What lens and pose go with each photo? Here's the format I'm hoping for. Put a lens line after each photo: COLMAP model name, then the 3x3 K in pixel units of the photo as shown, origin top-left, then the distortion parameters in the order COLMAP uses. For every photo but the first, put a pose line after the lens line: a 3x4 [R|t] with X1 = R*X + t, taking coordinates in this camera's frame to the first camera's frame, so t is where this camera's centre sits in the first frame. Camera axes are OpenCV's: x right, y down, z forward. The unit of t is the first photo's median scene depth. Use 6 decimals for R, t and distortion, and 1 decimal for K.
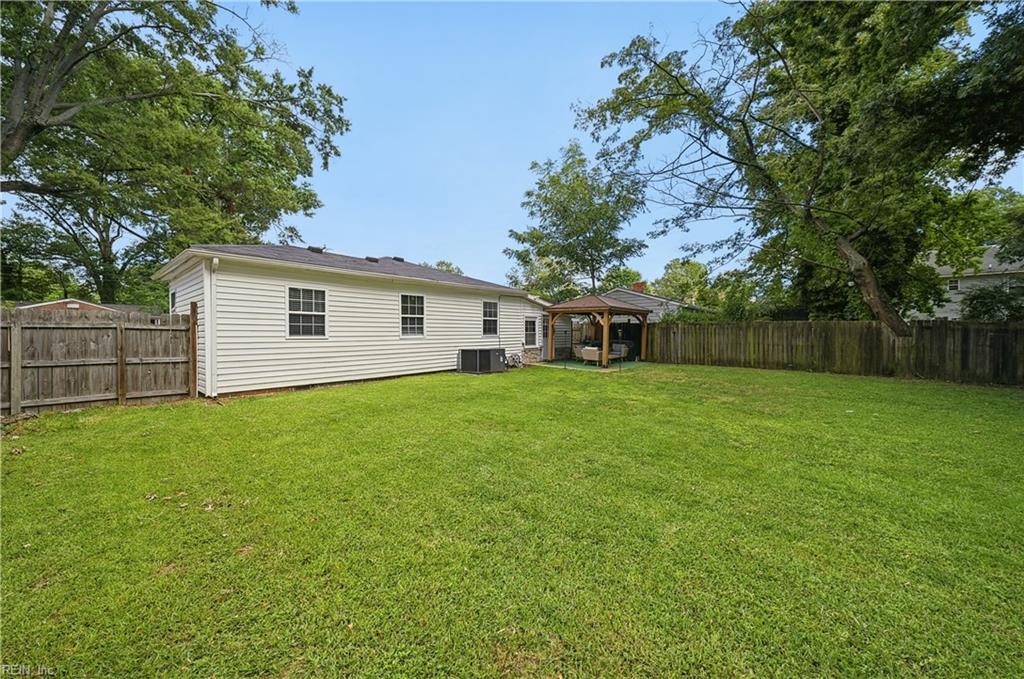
lens RADIAL K [[352.5, 0, 506.0], [0, 352.5, 336.7], [0, 0, 1]] dist [0.010718, -0.006544]
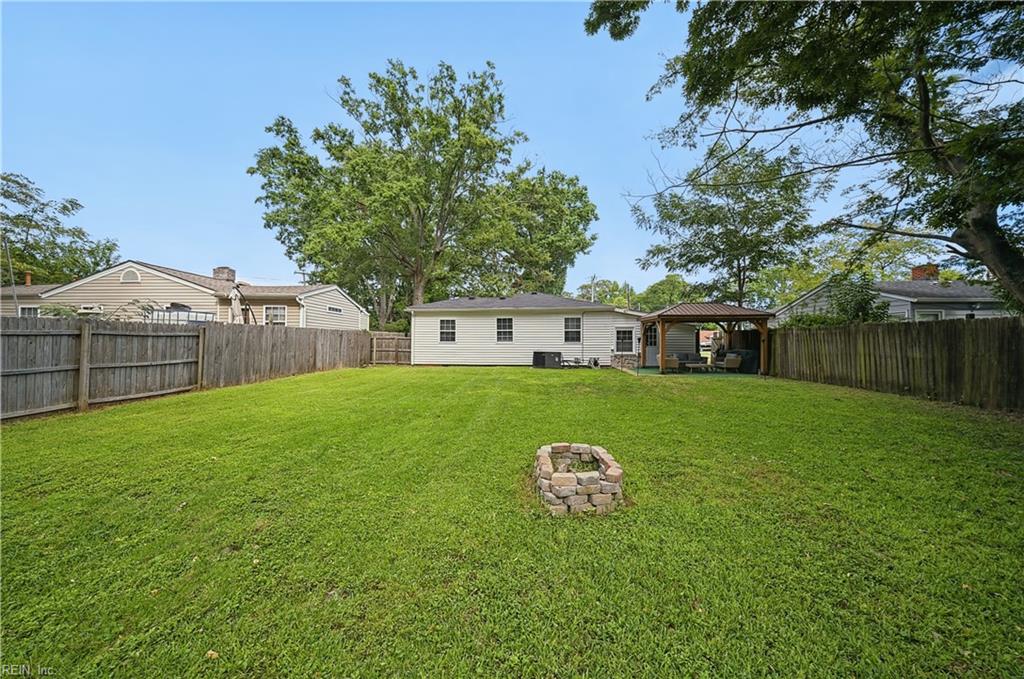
lens RADIAL K [[352.5, 0, 506.0], [0, 352.5, 336.7], [0, 0, 1]] dist [0.010718, -0.006544]
pose [[0.593270, -0.013485, -0.804891, 0.920404], [-0.015947, 0.999467, -0.028499, 0.016034], [0.804846, 0.029743, 0.592738, 0.005316]]
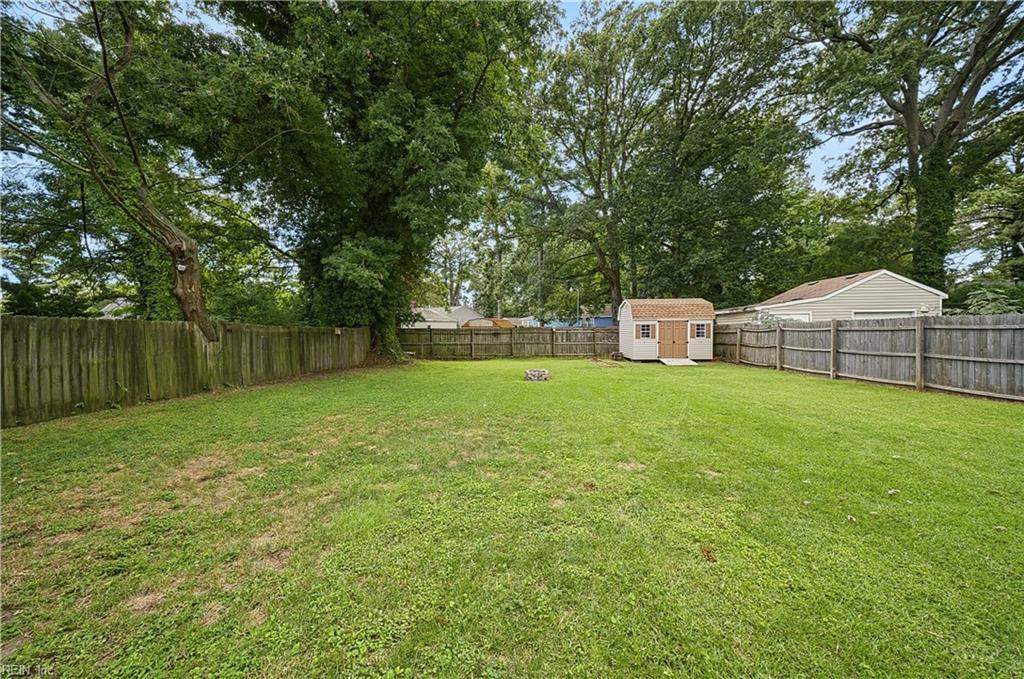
lens RADIAL K [[352.5, 0, 506.0], [0, 352.5, 336.7], [0, 0, 1]] dist [0.010718, -0.006544]
pose [[-0.588336, -0.009837, 0.808557, 0.036555], [0.024451, 0.999252, 0.029949, -0.017238], [-0.808247, 0.037390, -0.587655, 0.823874]]
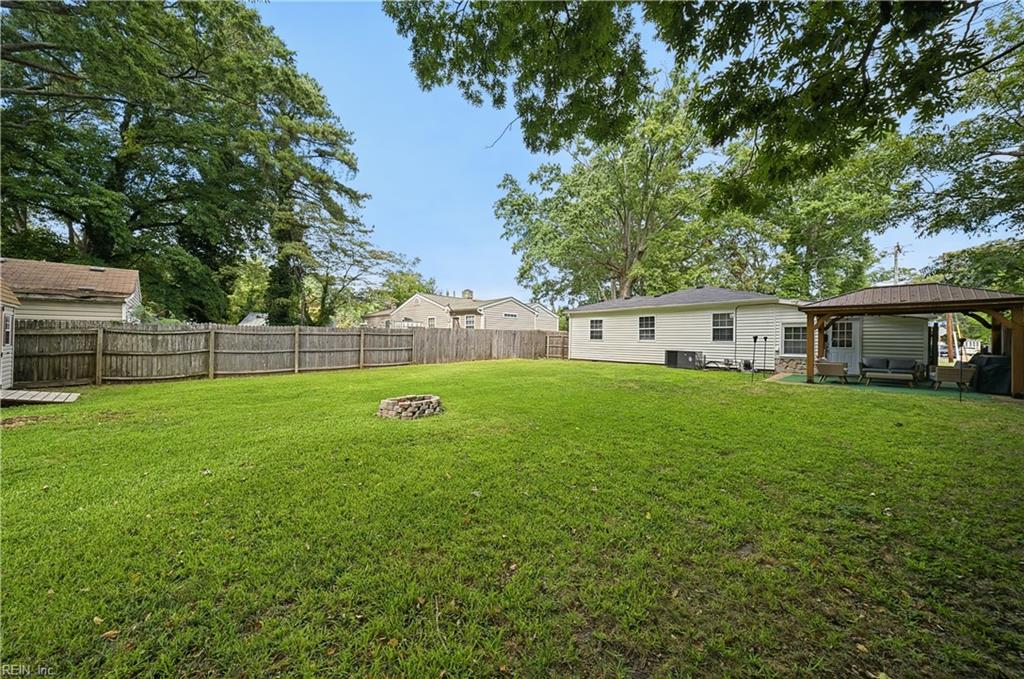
lens RADIAL K [[352.5, 0, 506.0], [0, 352.5, 336.7], [0, 0, 1]] dist [0.010718, -0.006544]
pose [[-0.099793, -0.009509, -0.994963, 1.256593], [-0.028956, 0.999559, -0.006649, 0.008657], [0.994587, 0.028147, -0.100024, 0.416501]]
